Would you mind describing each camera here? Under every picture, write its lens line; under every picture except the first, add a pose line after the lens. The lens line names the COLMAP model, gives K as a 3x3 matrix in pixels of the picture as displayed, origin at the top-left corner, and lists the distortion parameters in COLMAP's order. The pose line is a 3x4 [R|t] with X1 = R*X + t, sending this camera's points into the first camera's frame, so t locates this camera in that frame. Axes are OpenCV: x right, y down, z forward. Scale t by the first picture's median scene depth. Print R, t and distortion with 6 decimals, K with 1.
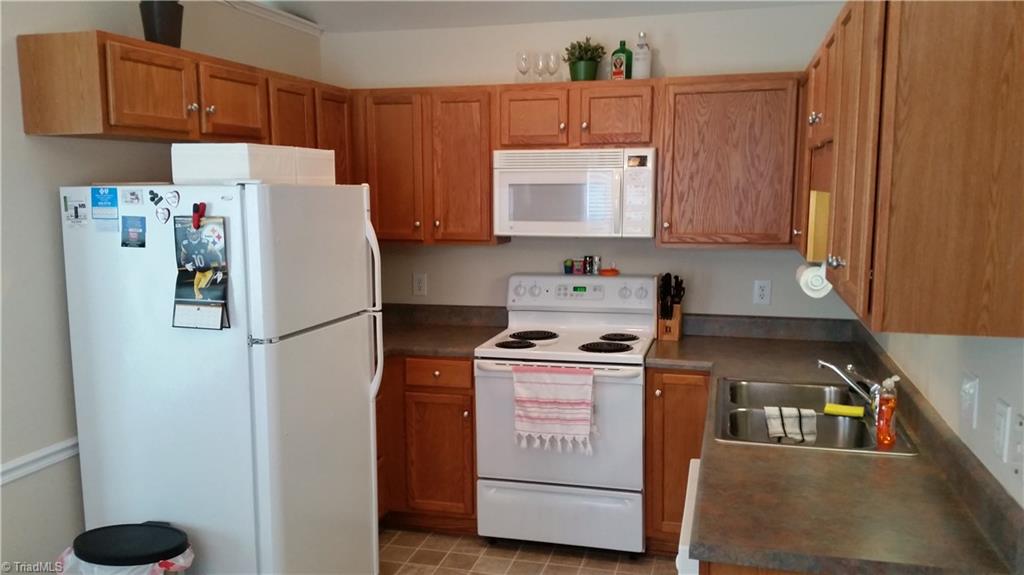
lens RADIAL K [[829.2, 0, 516.0], [0, 829.2, 288.1], [0, 0, 1]] dist [0.132889, -0.244573]
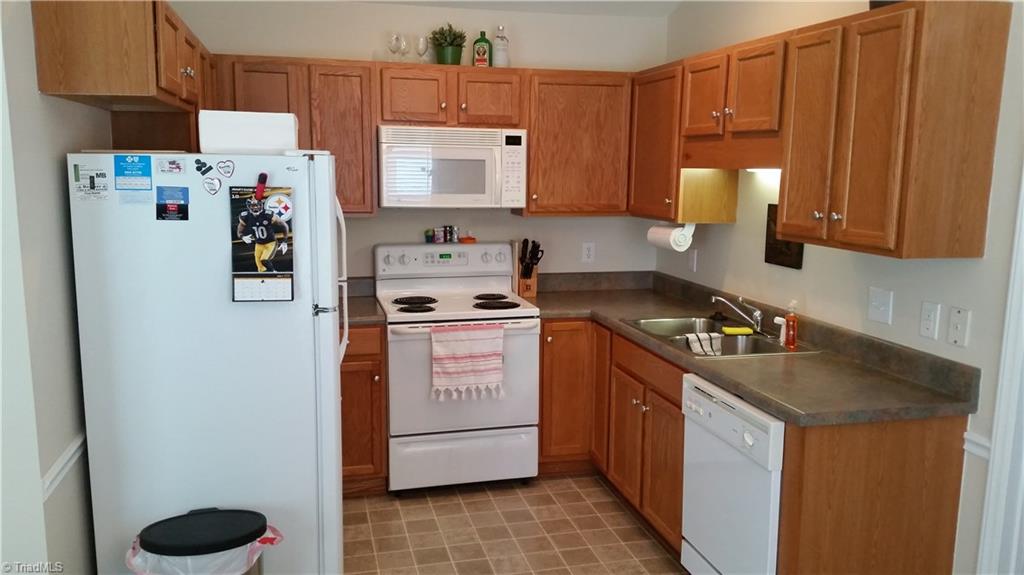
lens RADIAL K [[829.2, 0, 519.1], [0, 829.2, 290.5], [0, 0, 1]] dist [0.132889, -0.244573]
pose [[0.870162, -0.060140, 0.489083, -0.430950], [0.045639, 0.998094, 0.041531, 0.005886], [-0.490648, -0.013817, 0.871248, -0.000560]]
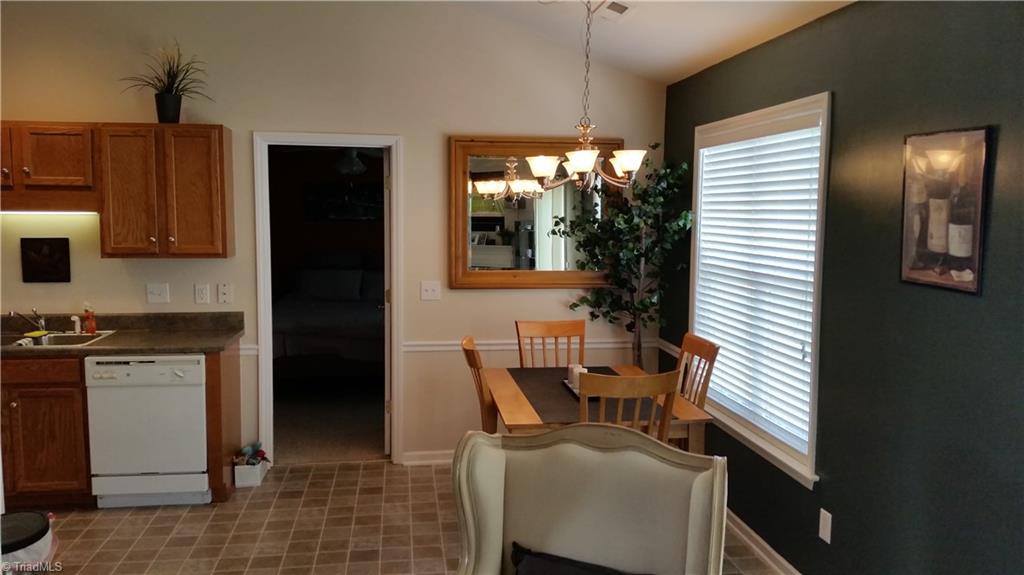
lens RADIAL K [[829.2, 0, 523.6], [0, 829.2, 278.0], [0, 0, 1]] dist [0.132889, -0.244573]
pose [[-0.396401, -0.074590, 0.915043, -1.244102], [0.108590, 0.985888, 0.127407, -0.066469], [-0.911633, 0.149869, -0.382707, 0.548955]]
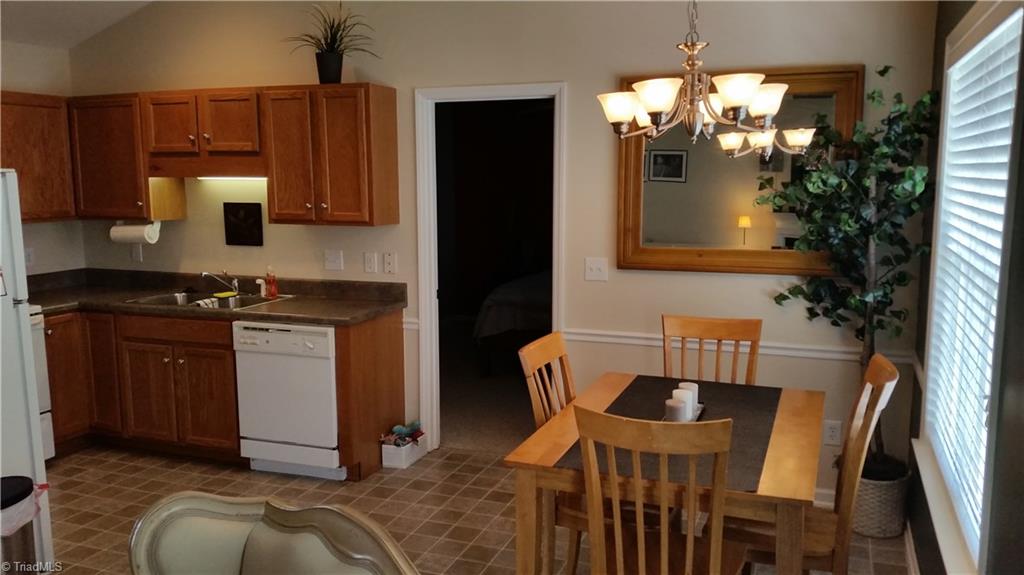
lens RADIAL K [[829.2, 0, 522.5], [0, 829.2, 289.4], [0, 0, 1]] dist [0.132889, -0.244573]
pose [[0.095187, -0.134432, 0.986340, -1.049117], [0.127933, 0.984275, 0.121805, -0.007554], [-0.987204, 0.114591, 0.110888, 0.106257]]
